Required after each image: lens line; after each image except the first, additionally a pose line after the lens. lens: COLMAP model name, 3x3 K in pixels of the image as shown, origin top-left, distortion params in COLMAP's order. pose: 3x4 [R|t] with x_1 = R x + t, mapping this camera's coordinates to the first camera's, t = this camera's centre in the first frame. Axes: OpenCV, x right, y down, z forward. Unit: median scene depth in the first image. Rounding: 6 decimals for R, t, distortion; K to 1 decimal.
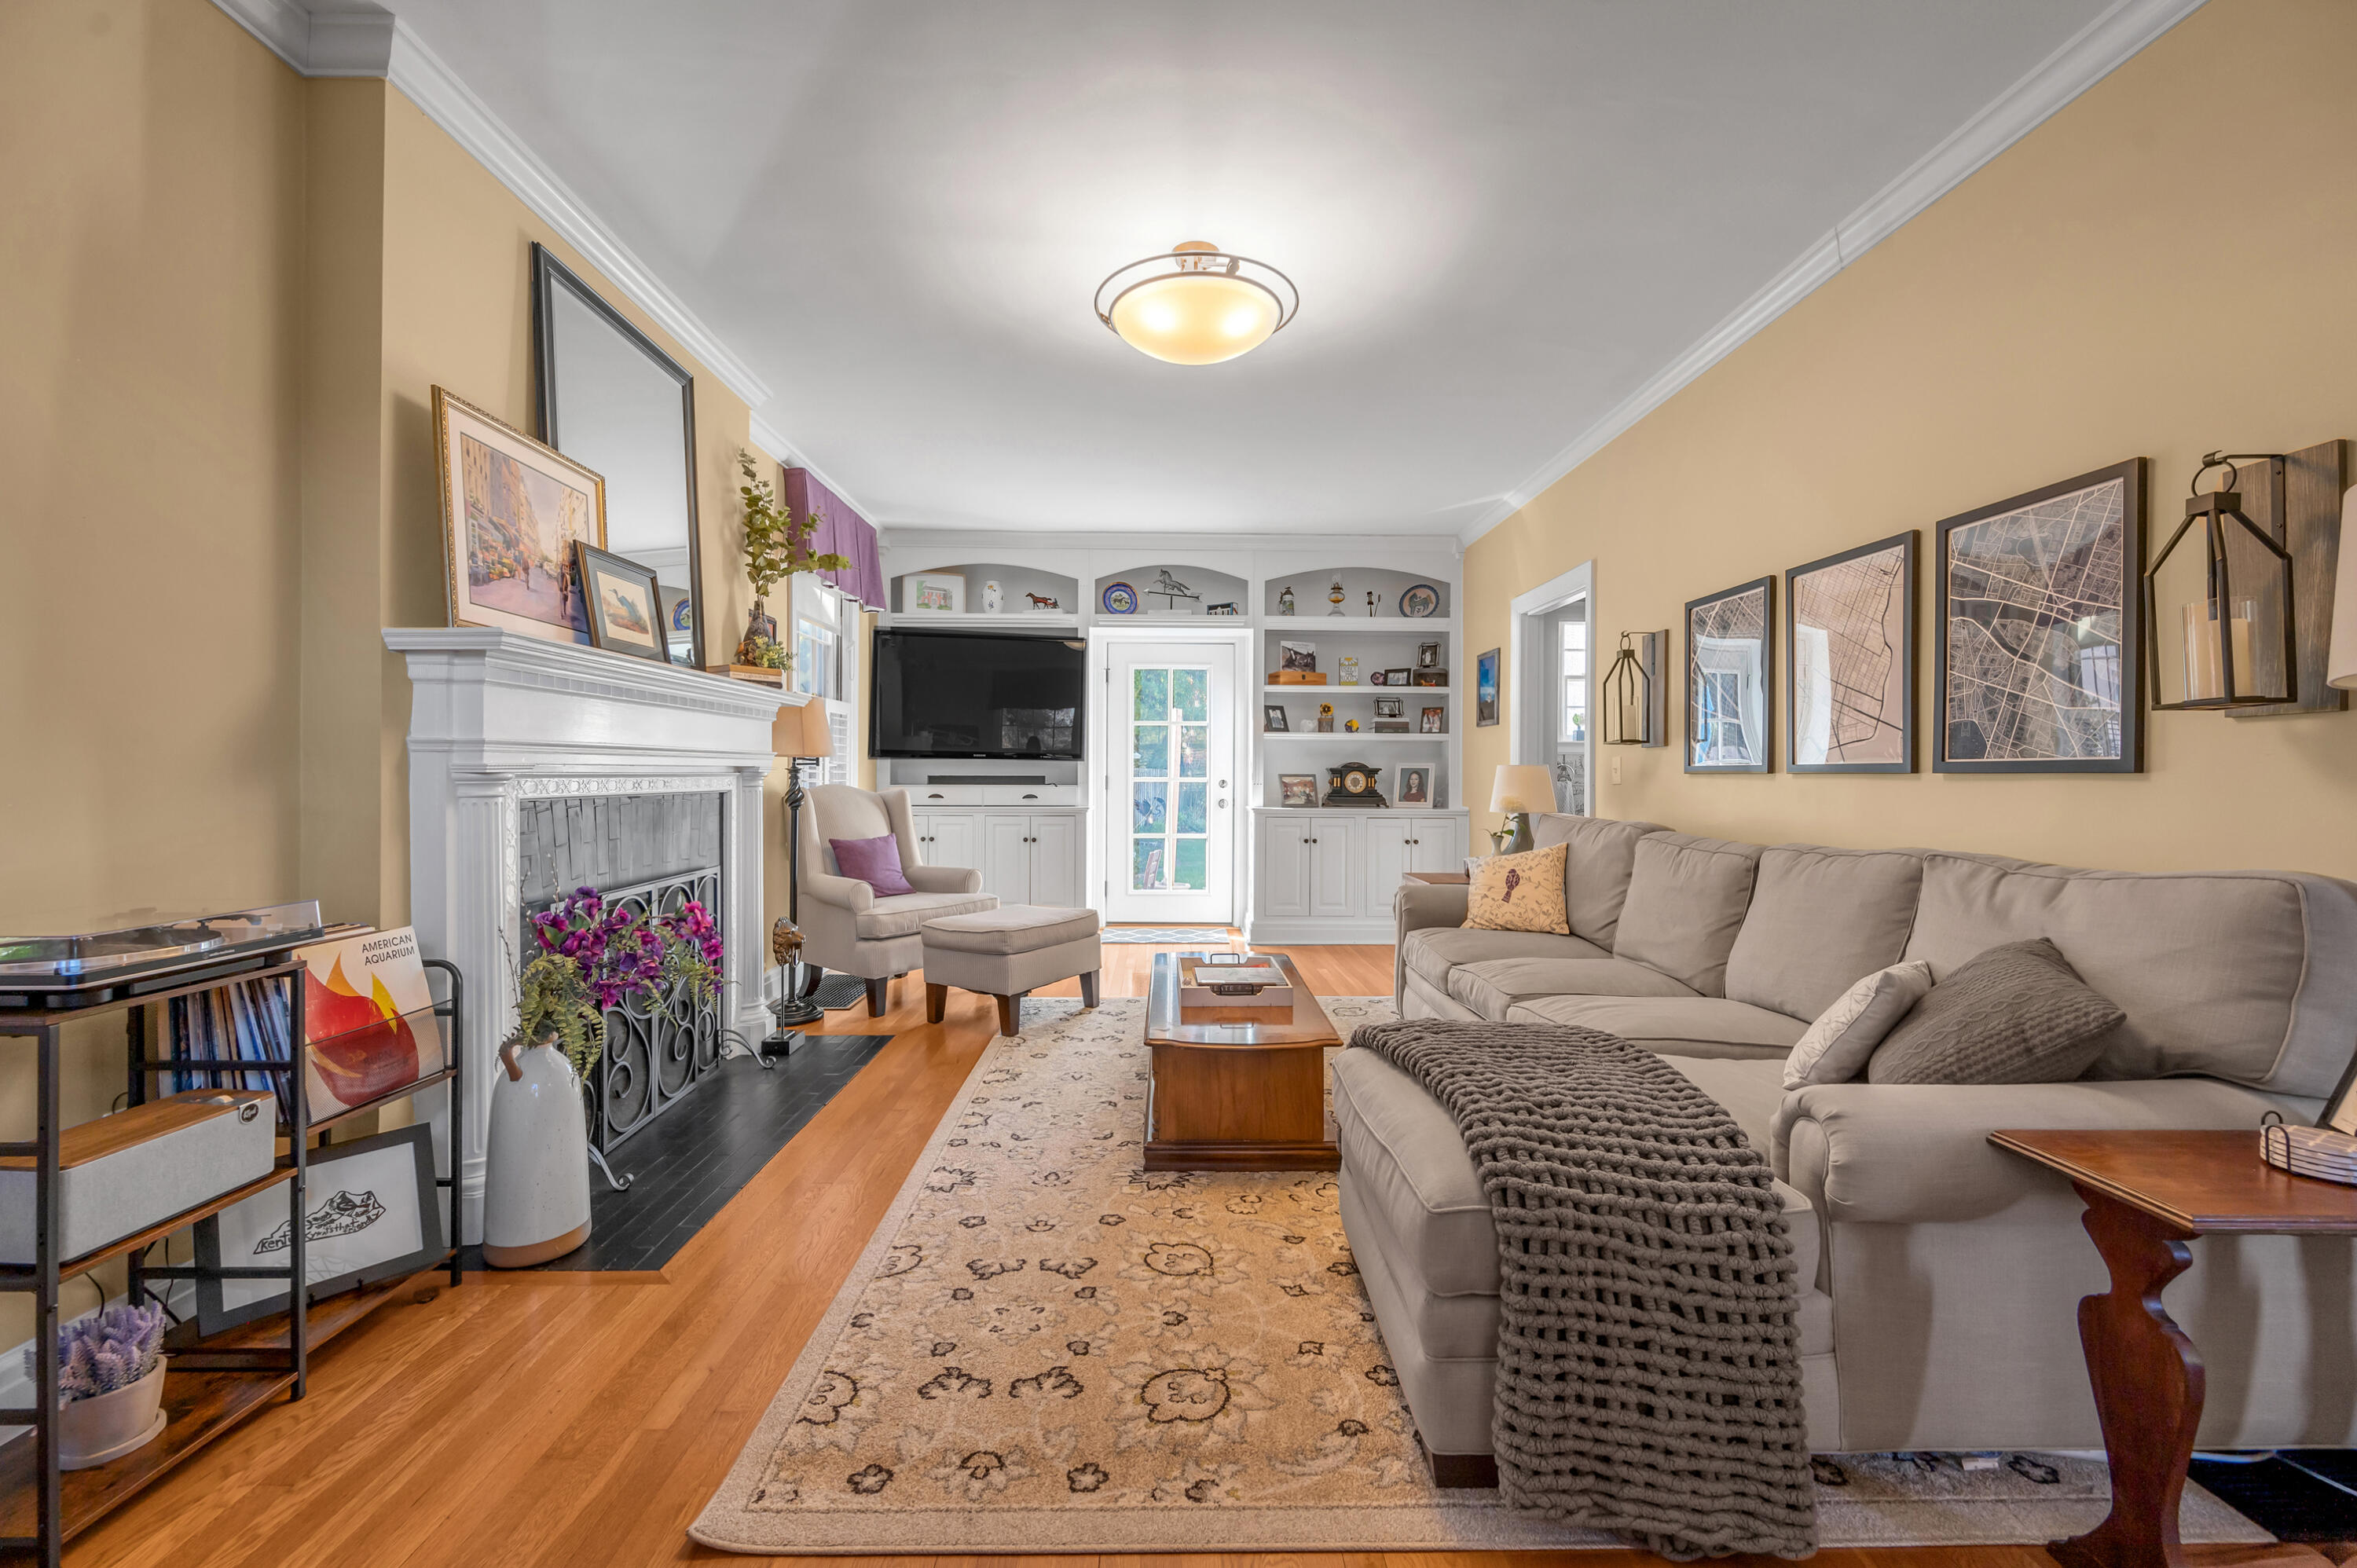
lens RADIAL K [[961.2, 0, 1182.9], [0, 961.2, 780.0], [0, 0, 1]] dist [0.001050, -0.000957]
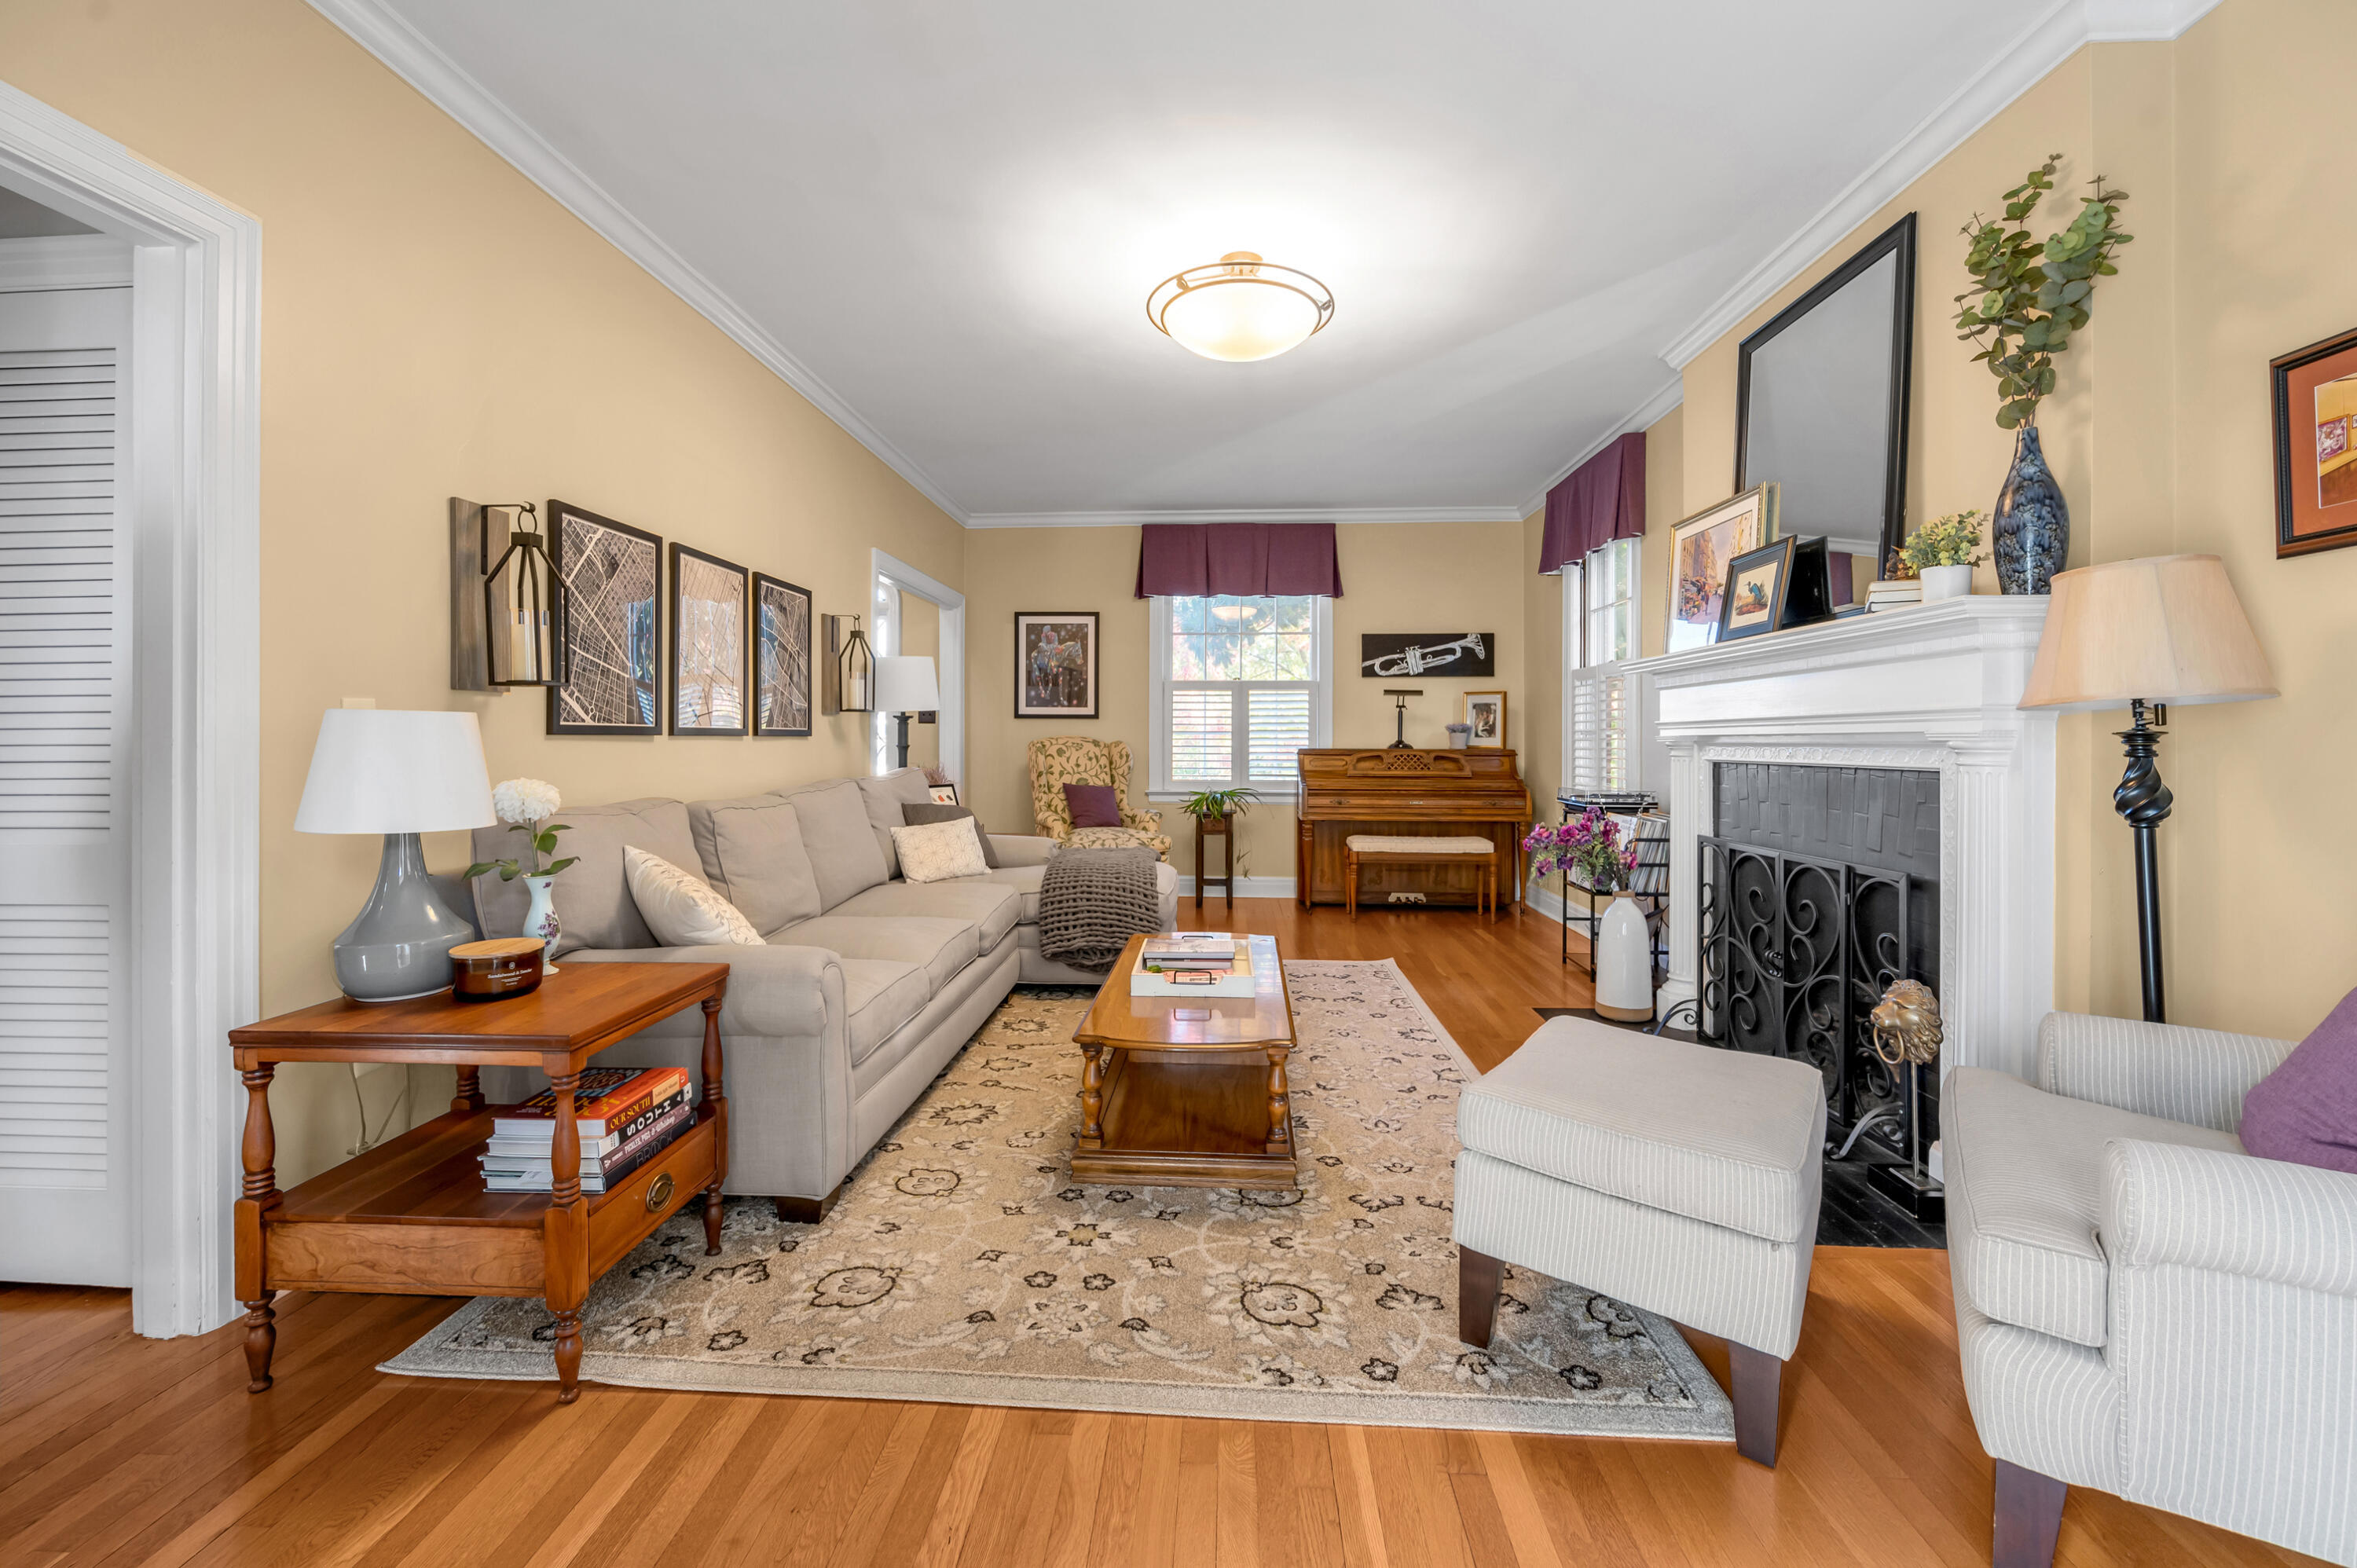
lens RADIAL K [[961.2, 0, 1175.3], [0, 961.2, 730.2], [0, 0, 1]] dist [0.001050, -0.000957]
pose [[-0.996853, 0.000765, 0.079272, 0.027887], [0.000399, 0.999989, -0.004630, -0.017638], [-0.079274, -0.004584, -0.996842, 2.275272]]
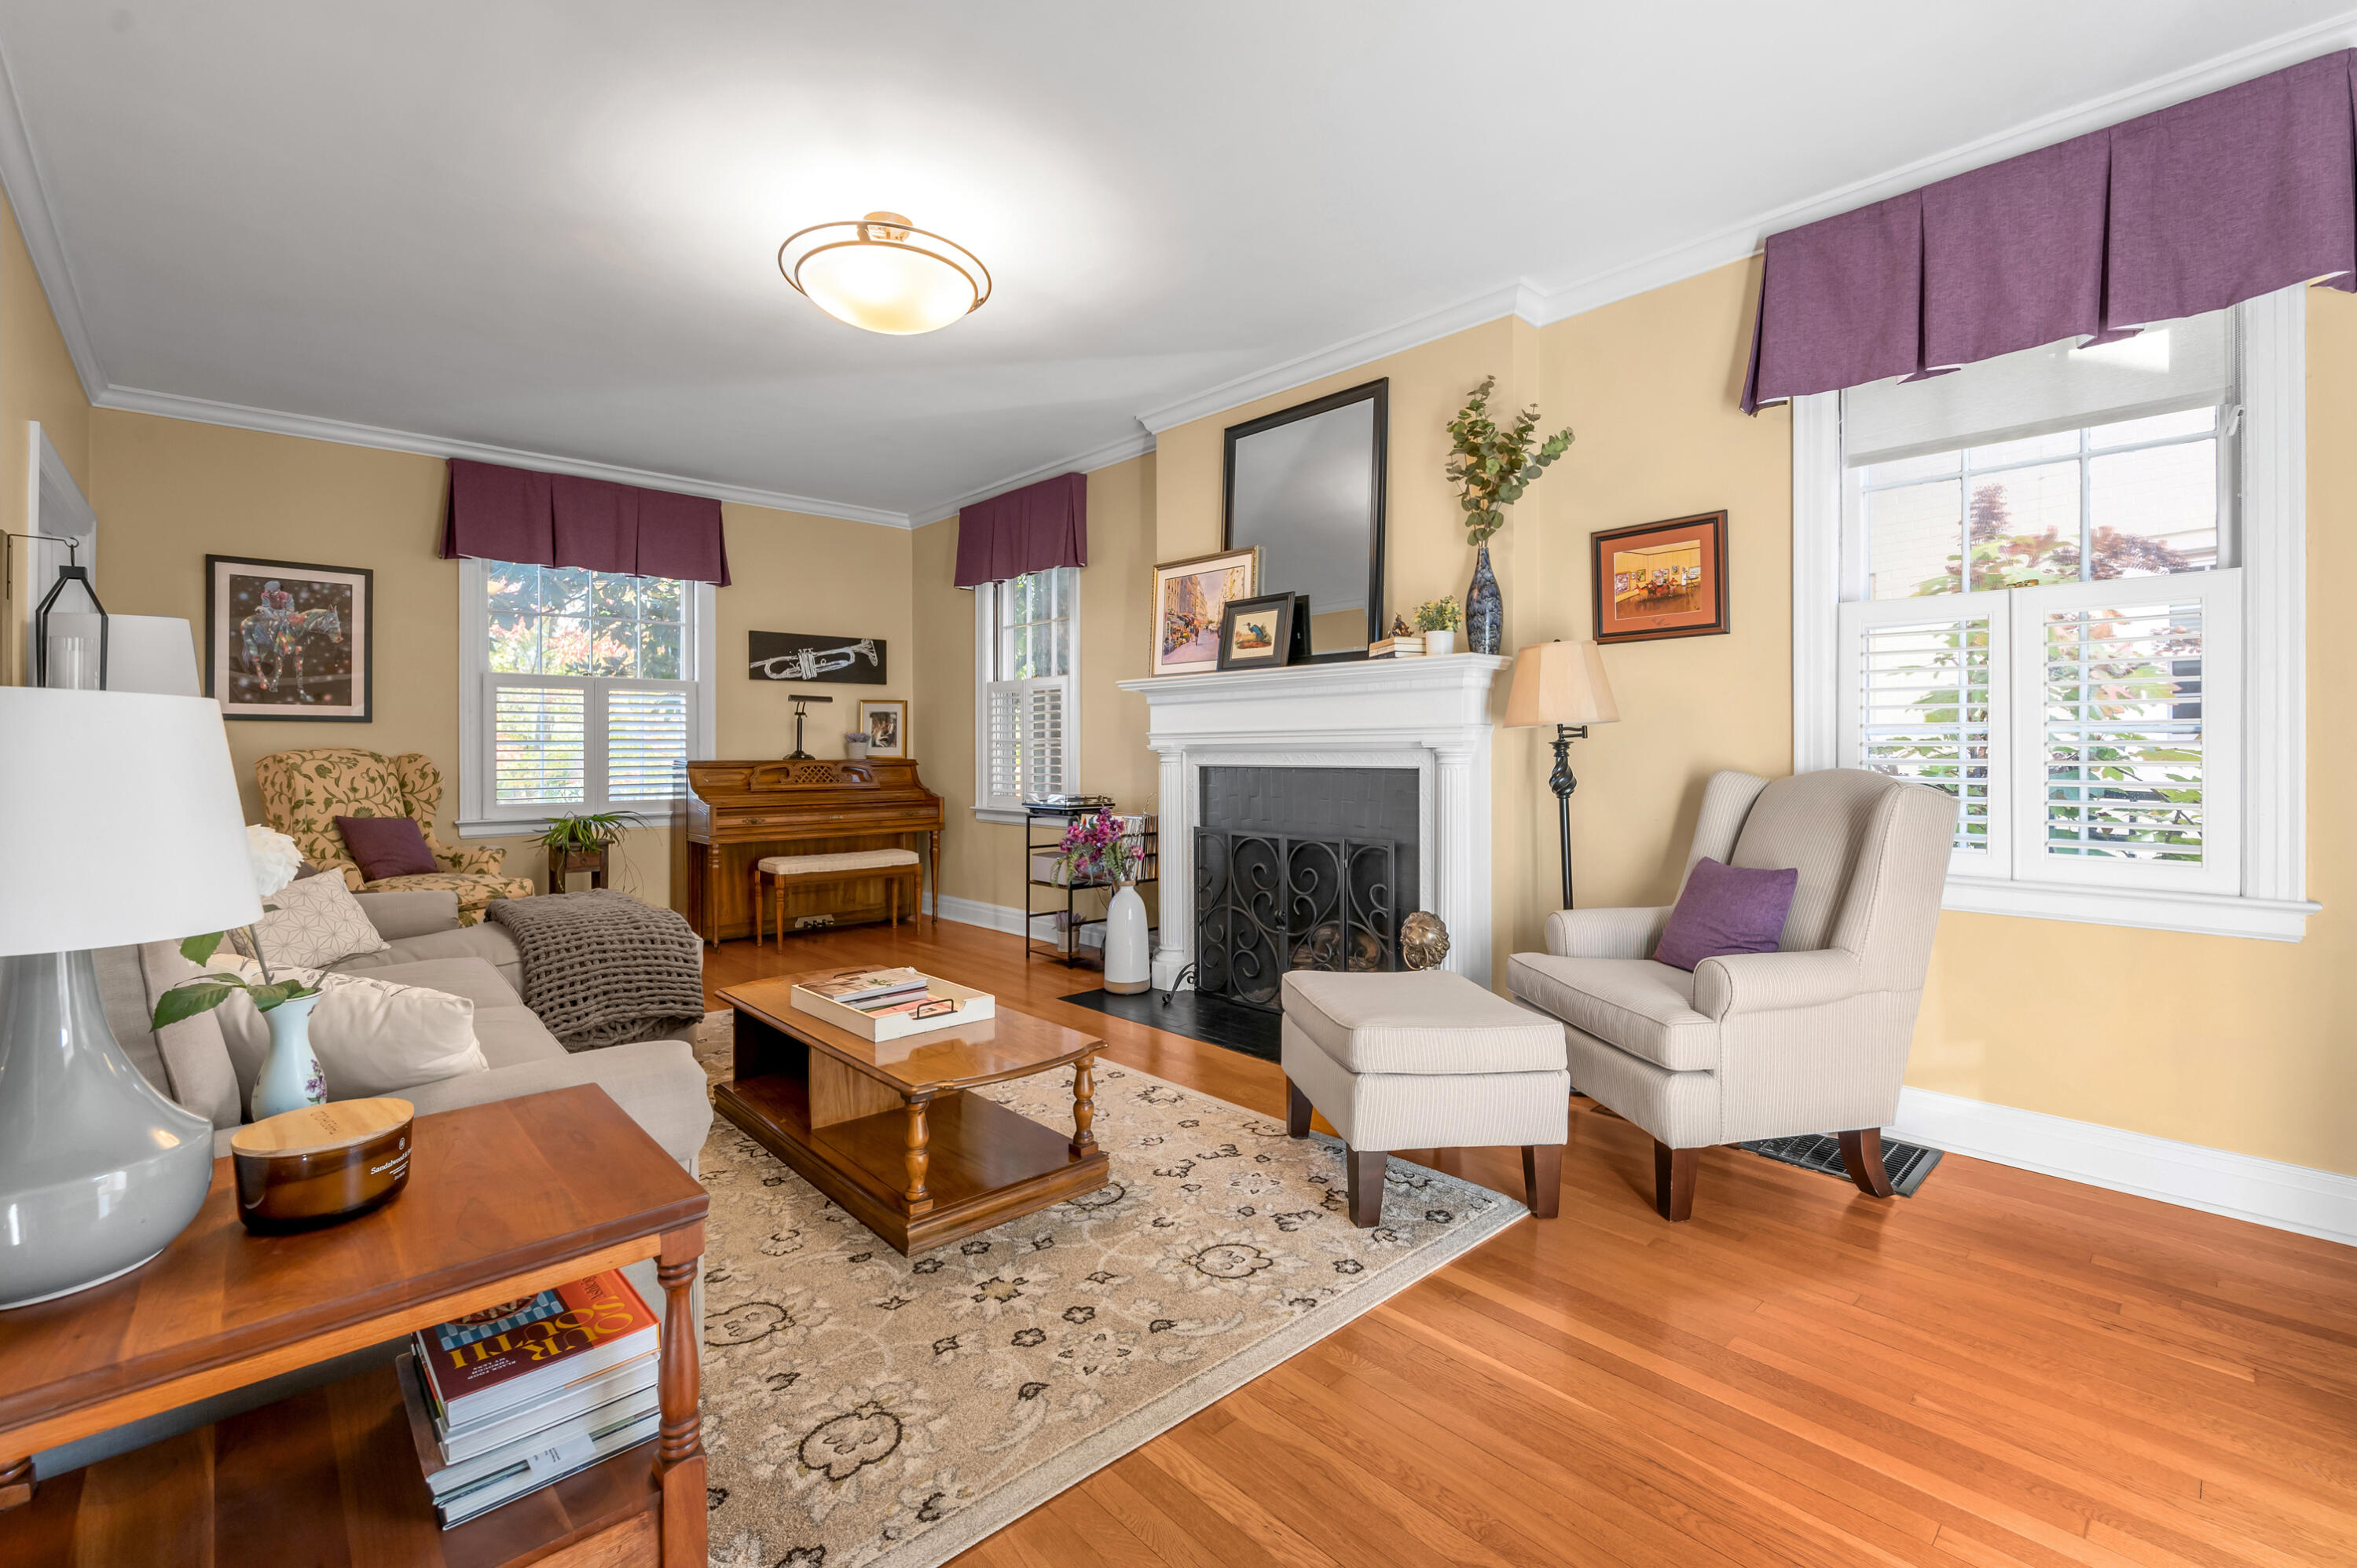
lens RADIAL K [[1023.3, 0, 1173.3], [0, 1023.3, 747.4], [0, 0, 1]] dist [-0.001627, 0.000351]
pose [[-0.753086, 0.003880, -0.657910, 0.514580], [0.001845, 0.999991, 0.003787, -0.018165], [0.657919, 0.001638, -0.753087, 2.170555]]
